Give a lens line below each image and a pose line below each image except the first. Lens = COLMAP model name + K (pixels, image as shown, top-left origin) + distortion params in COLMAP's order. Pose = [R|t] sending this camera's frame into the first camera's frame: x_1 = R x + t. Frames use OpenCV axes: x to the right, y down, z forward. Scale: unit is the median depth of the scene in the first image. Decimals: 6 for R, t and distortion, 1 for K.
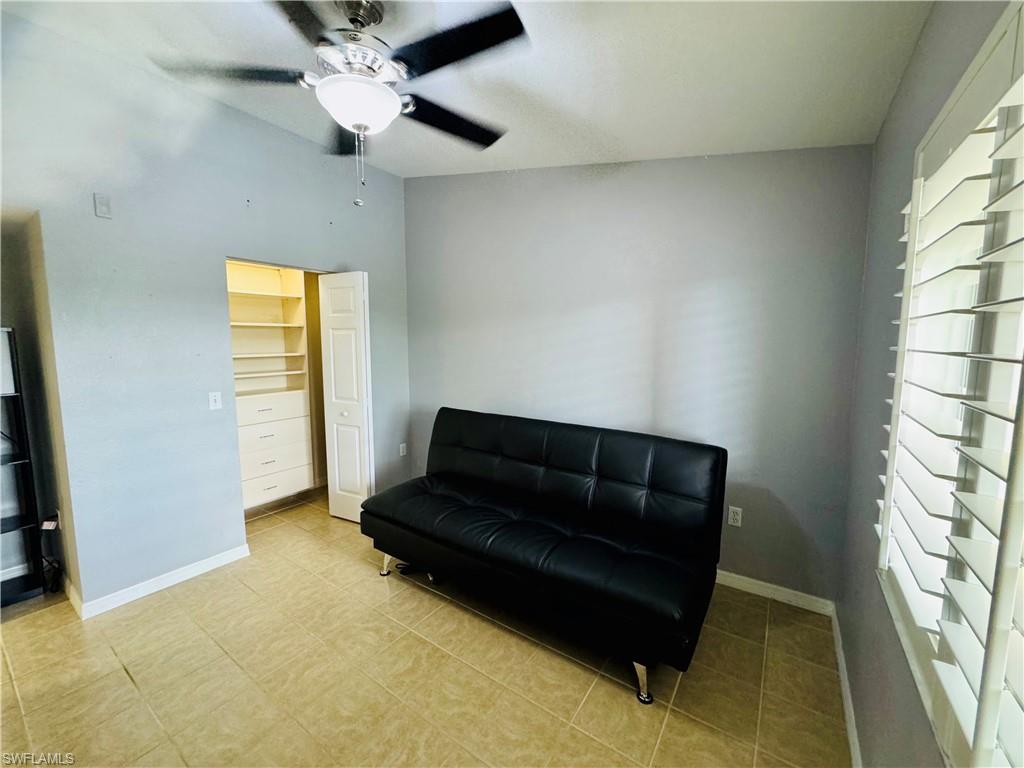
lens RADIAL K [[408.1, 0, 510.3], [0, 408.1, 383.5], [0, 0, 1]] dist [-0.000159, 0.000024]
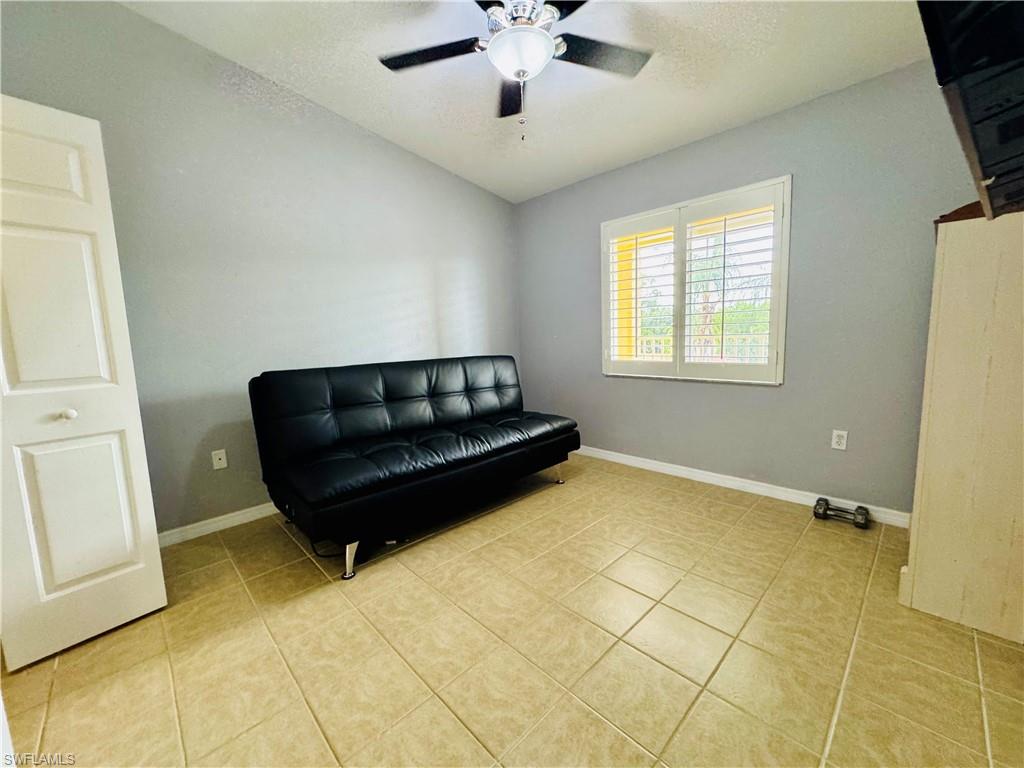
lens RADIAL K [[408.1, 0, 510.3], [0, 408.1, 383.5], [0, 0, 1]] dist [-0.000159, 0.000024]
pose [[0.193724, -0.121426, 0.973513, -1.178237], [0.127240, 0.987039, 0.097793, 0.090614], [-0.972770, 0.104925, 0.206663, 0.632141]]
